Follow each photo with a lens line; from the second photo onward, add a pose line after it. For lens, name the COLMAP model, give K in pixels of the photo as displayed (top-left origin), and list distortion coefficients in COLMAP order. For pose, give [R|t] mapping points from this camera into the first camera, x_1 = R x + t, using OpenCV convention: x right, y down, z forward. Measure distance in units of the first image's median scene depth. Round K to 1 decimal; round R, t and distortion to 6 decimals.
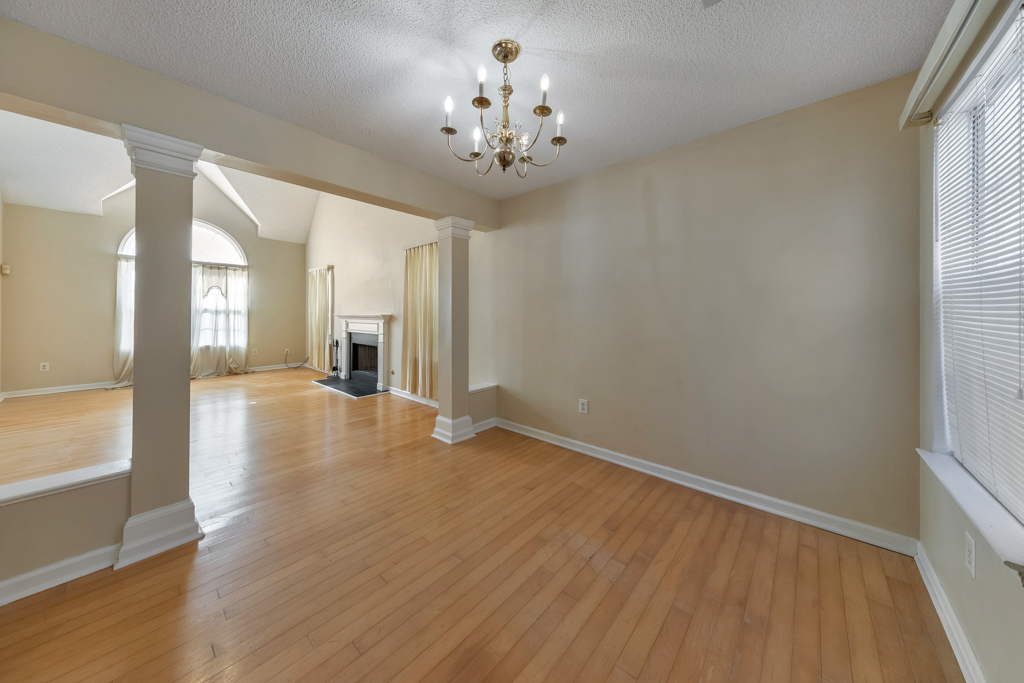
lens RADIAL K [[333.8, 0, 511.1], [0, 333.8, 321.2], [0, 0, 1]] dist [0.008547, -0.000099]
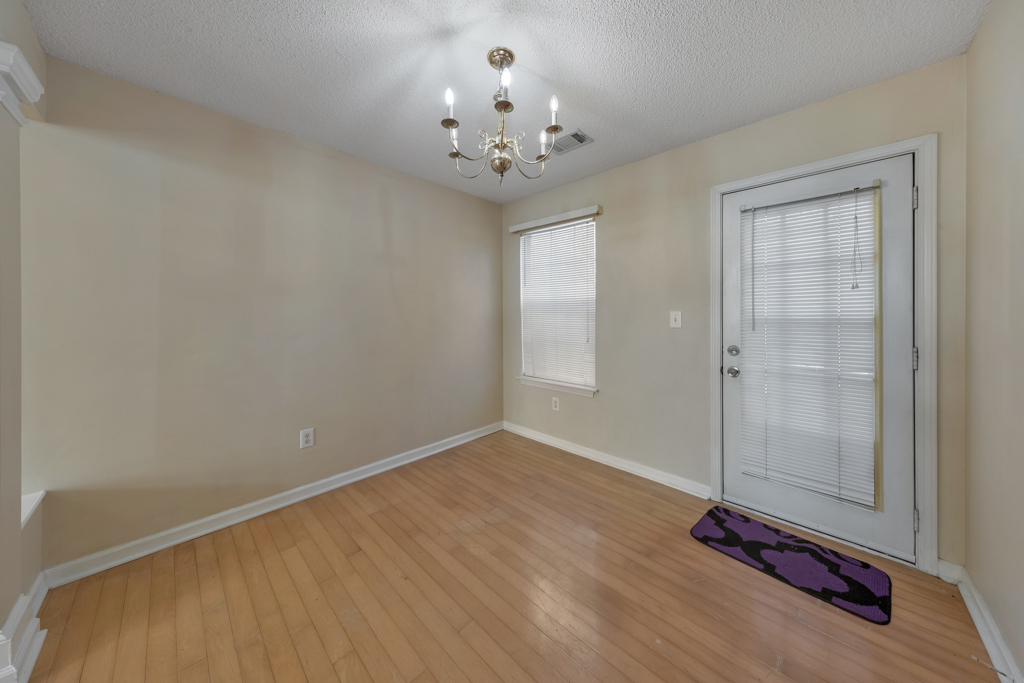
lens RADIAL K [[333.8, 0, 511.1], [0, 333.8, 321.2], [0, 0, 1]] dist [0.008547, -0.000099]
pose [[0.048962, -0.016583, 0.998663, -0.764146], [0.033186, 0.999337, 0.014968, -0.016927], [-0.998249, 0.032408, 0.049480, 0.681970]]
